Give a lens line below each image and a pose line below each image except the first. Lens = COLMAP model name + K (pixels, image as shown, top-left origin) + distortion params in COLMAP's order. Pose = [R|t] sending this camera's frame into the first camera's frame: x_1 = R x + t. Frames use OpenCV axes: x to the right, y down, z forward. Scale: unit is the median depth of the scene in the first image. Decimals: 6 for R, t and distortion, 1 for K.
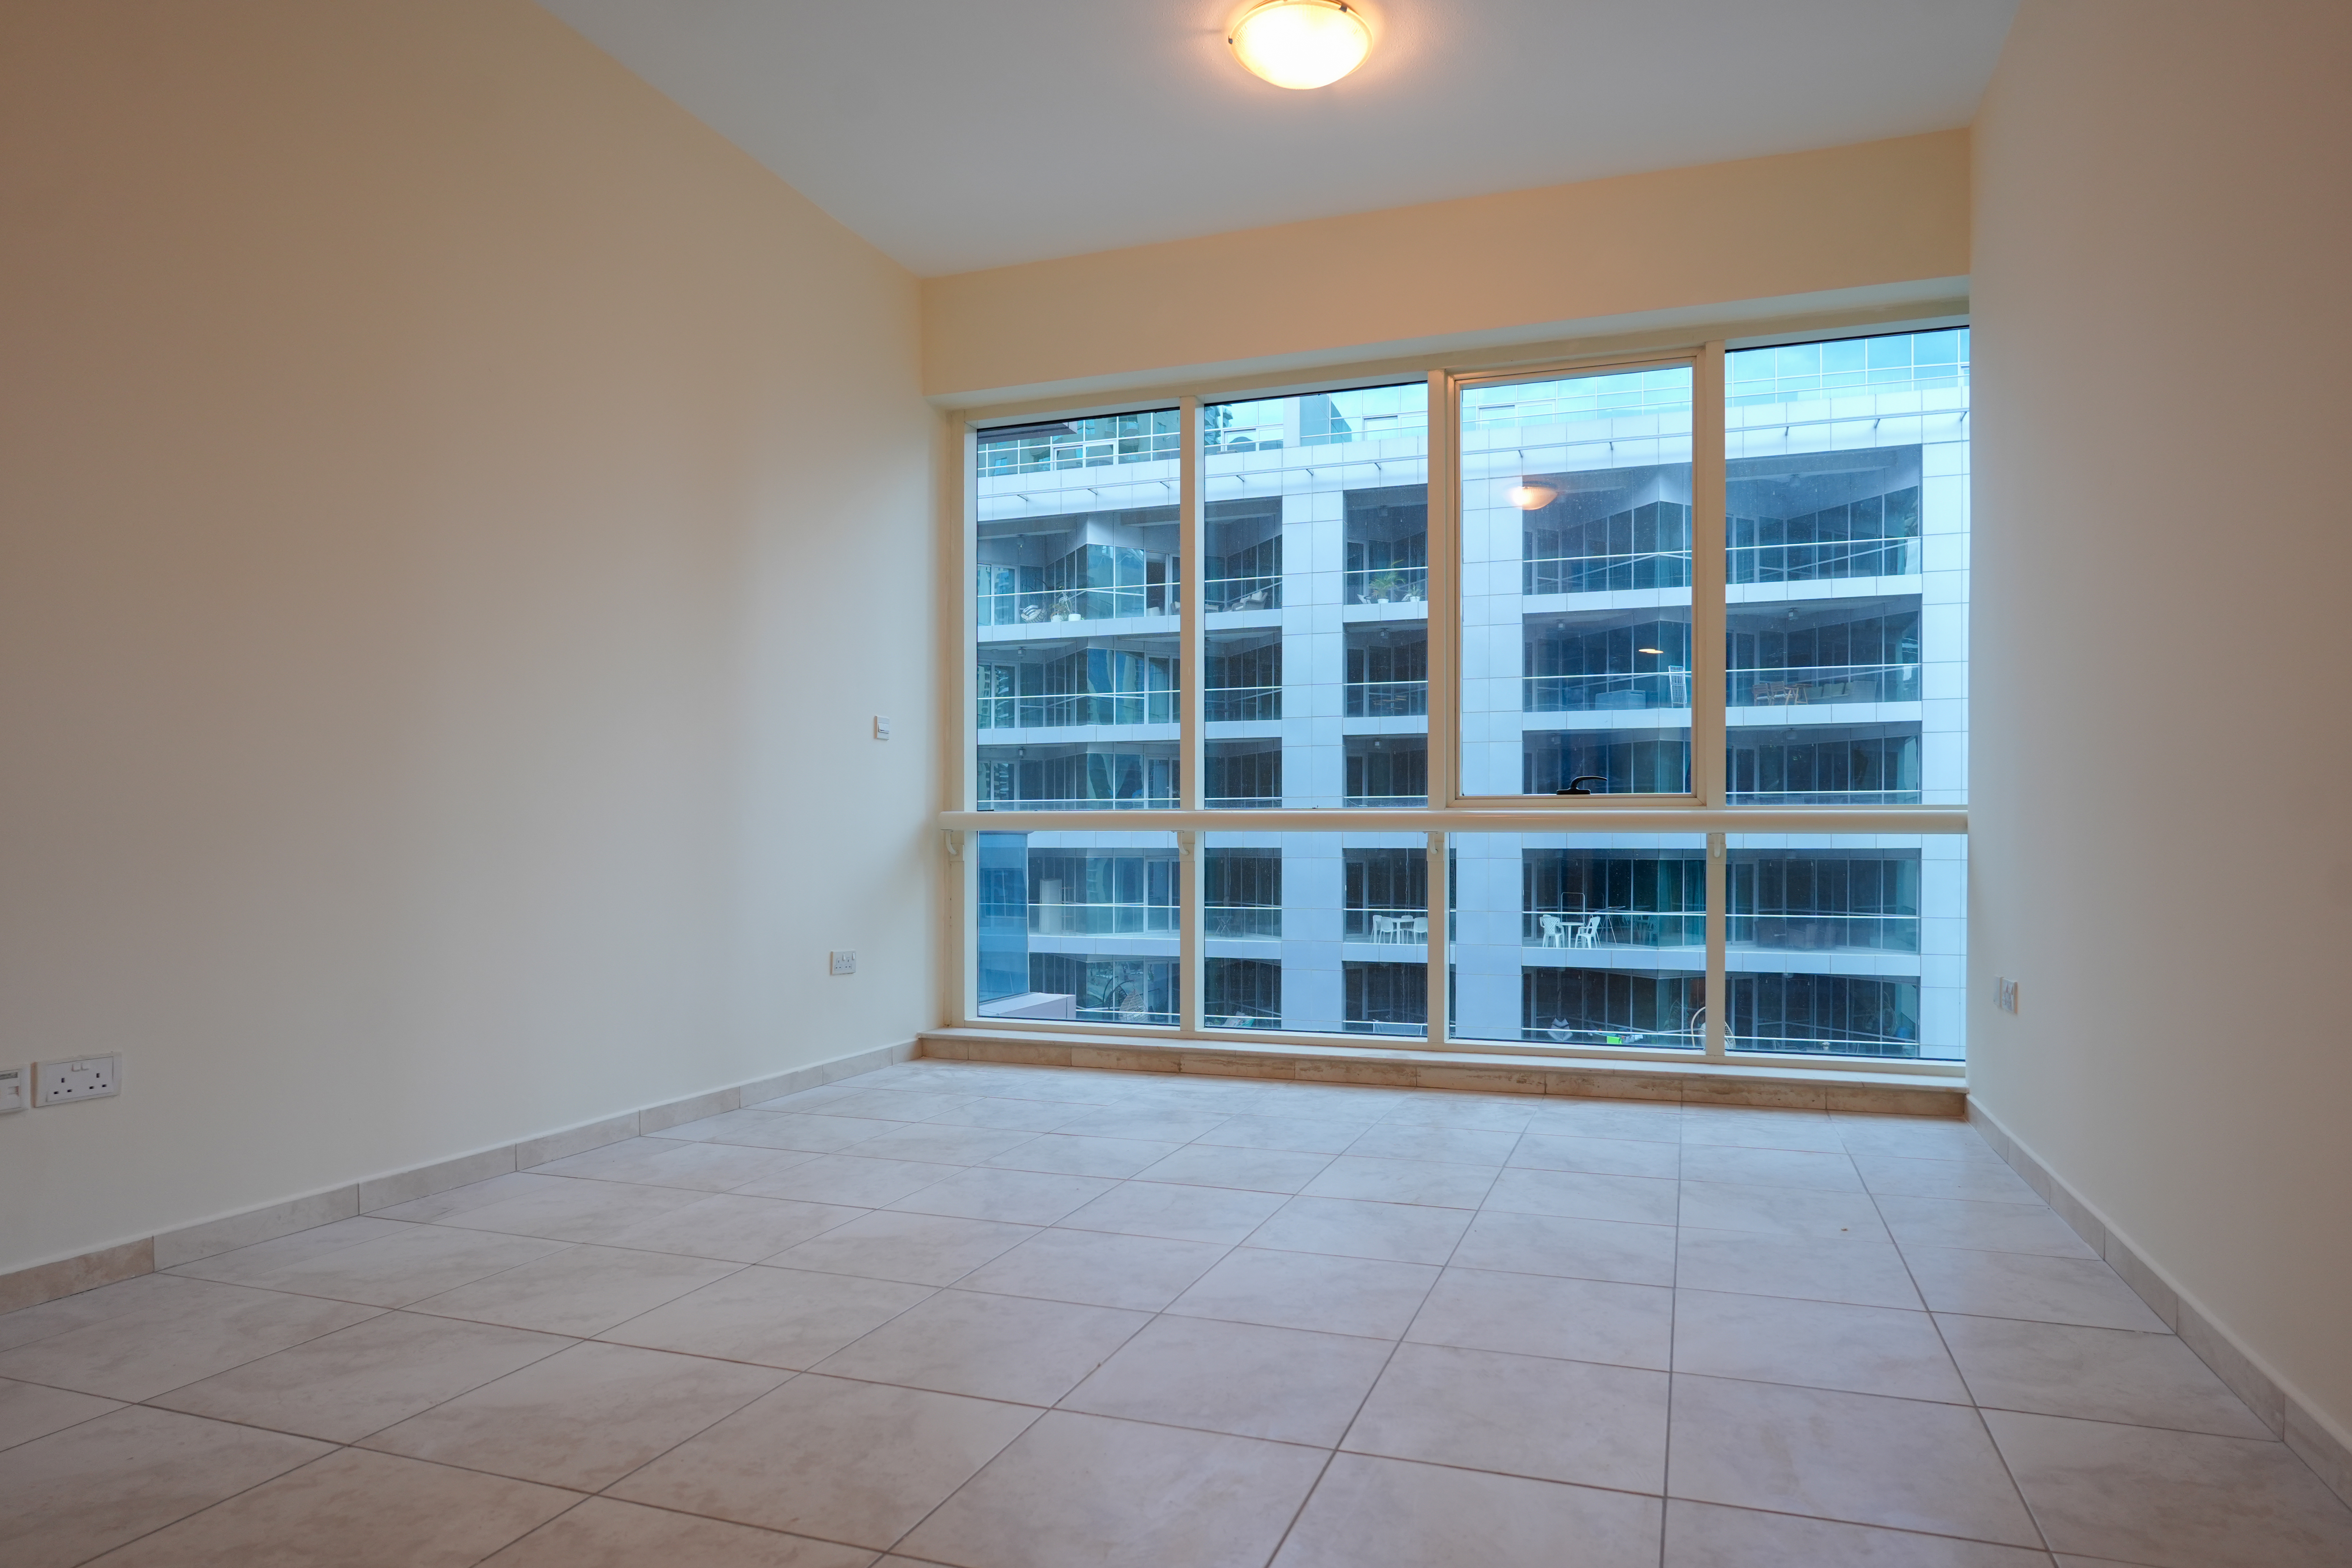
lens RADIAL K [[1377.4, 0, 1069.9], [0, 1377.4, 845.9], [0, 0, 1]] dist [-0.026946, 0.011243]
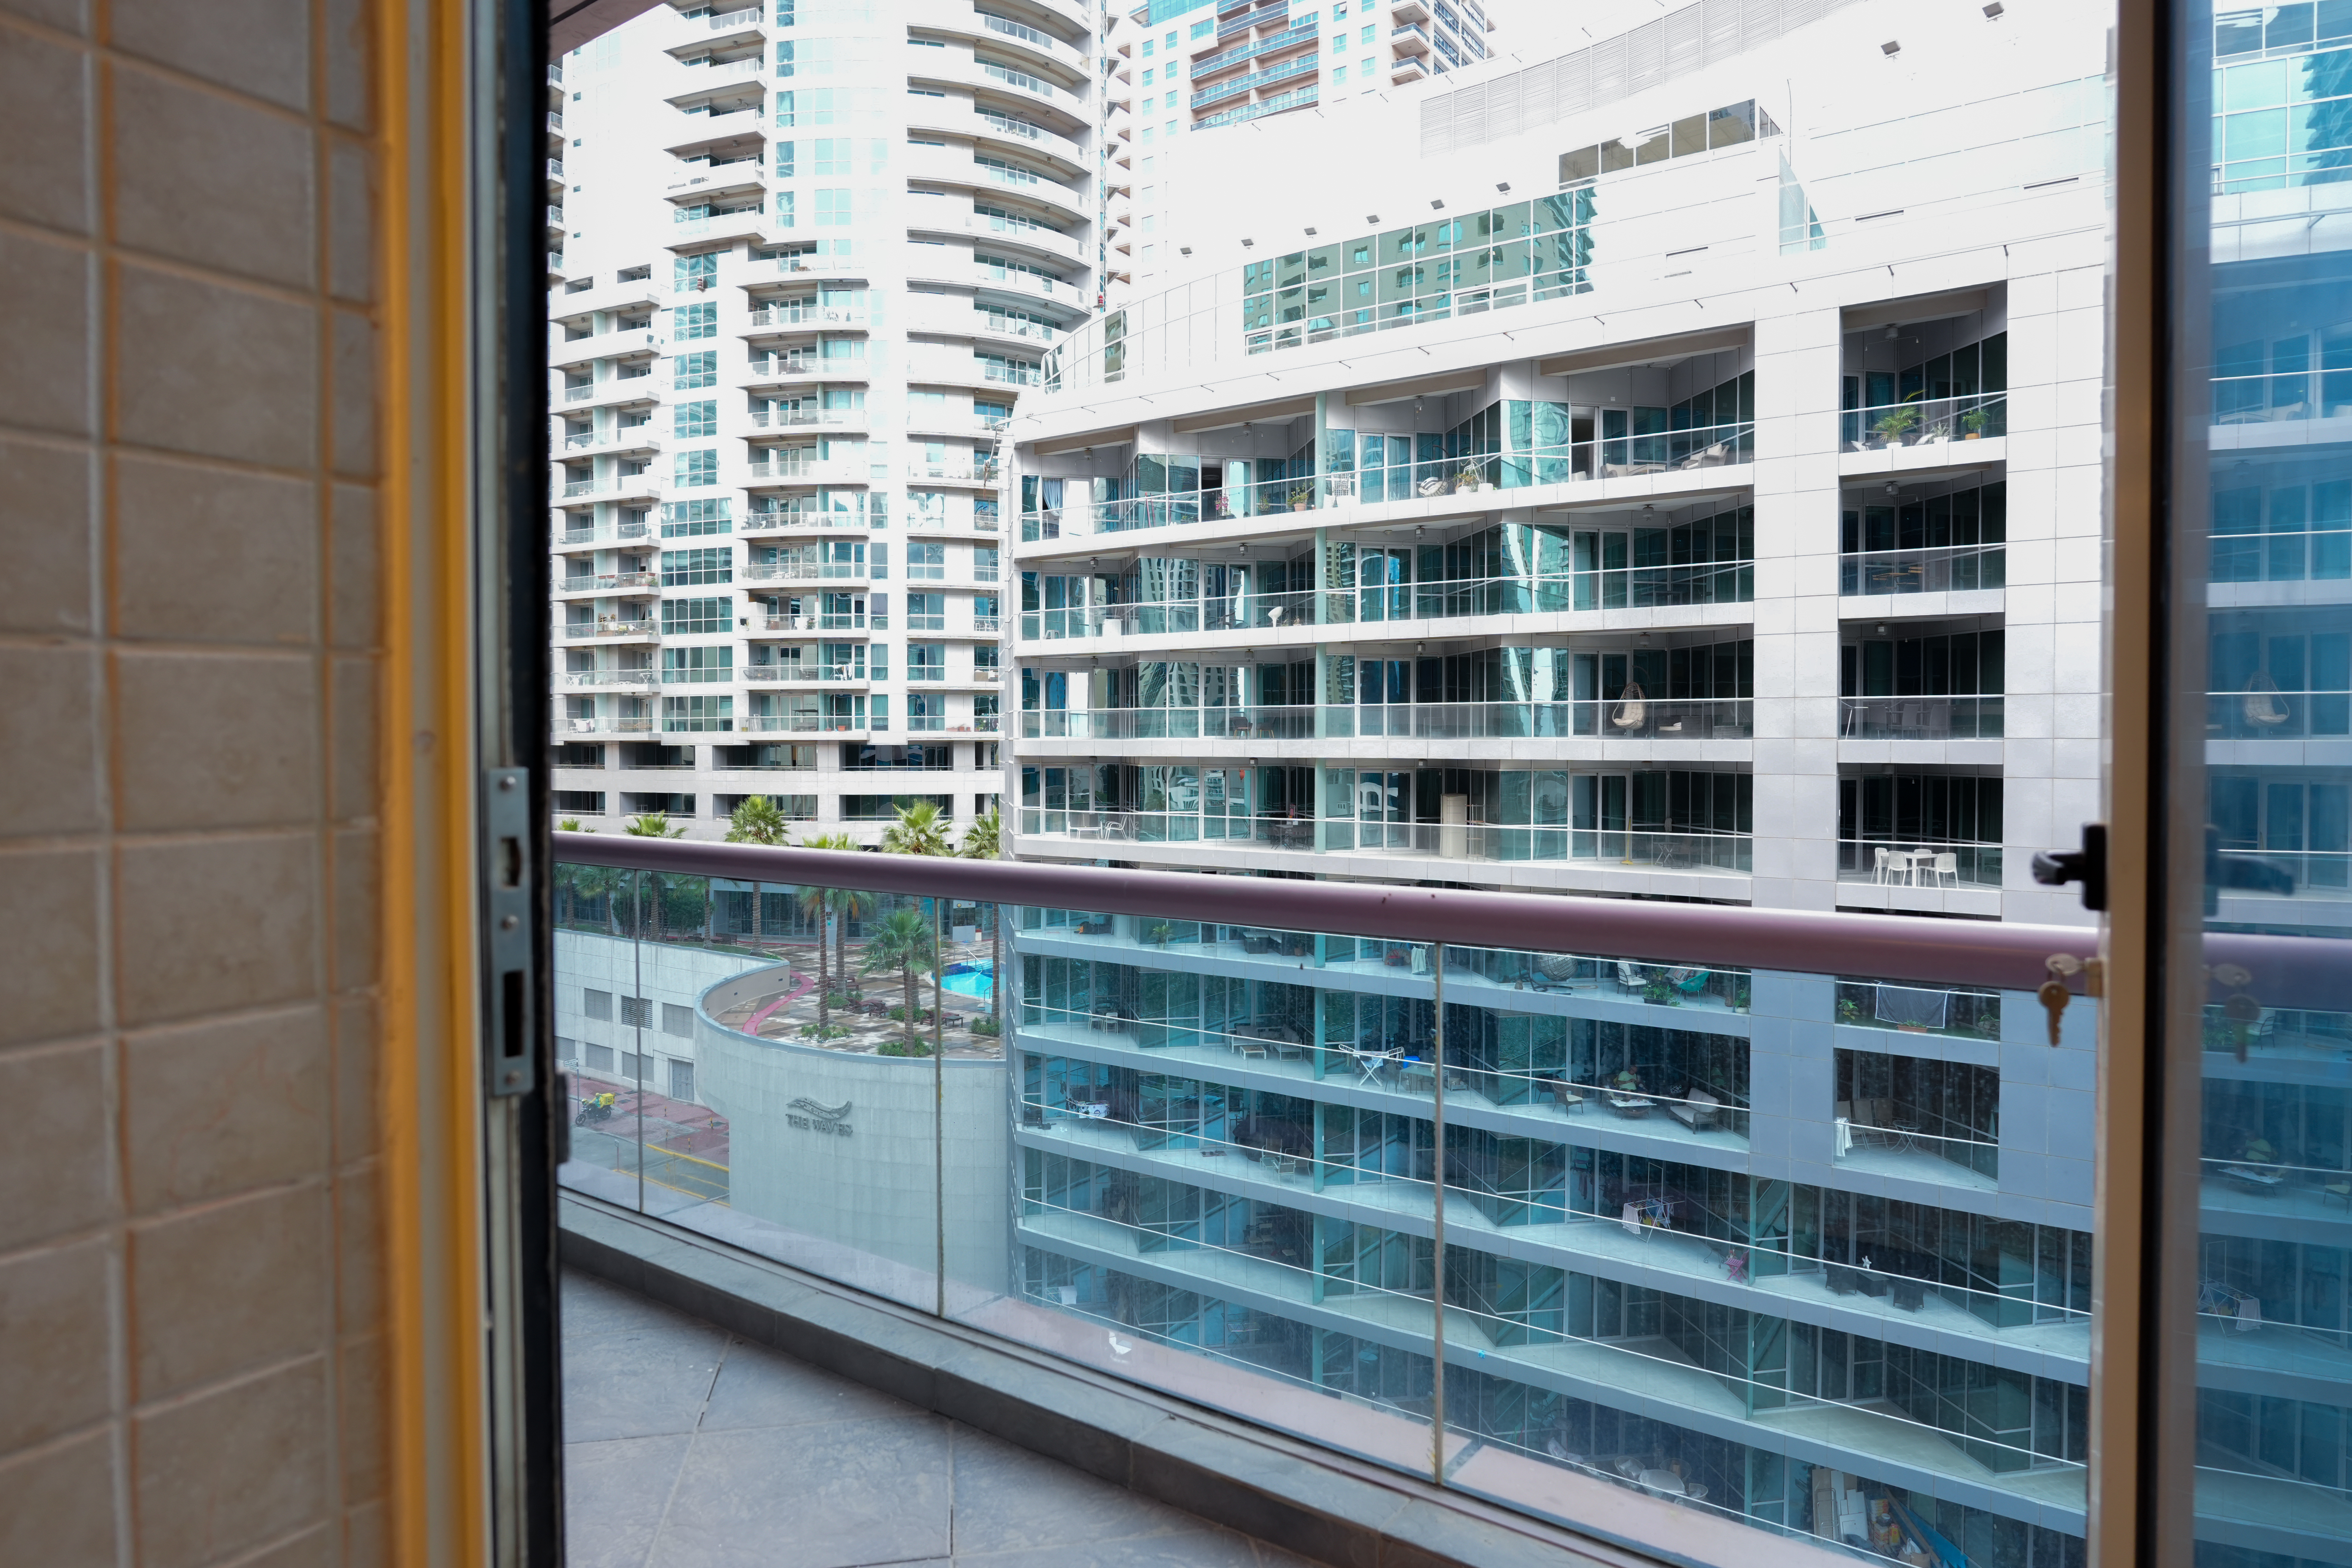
lens RADIAL K [[1857.5, 0, 1270.1], [0, 1857.5, 798.9], [0, 0, 1]] dist [-0.007652, -0.003478]
pose [[0.925191, 0.016494, -0.379143, 0.422036], [-0.008078, 0.999685, 0.023778, -0.000094], [0.379416, -0.018937, 0.925033, -0.153067]]
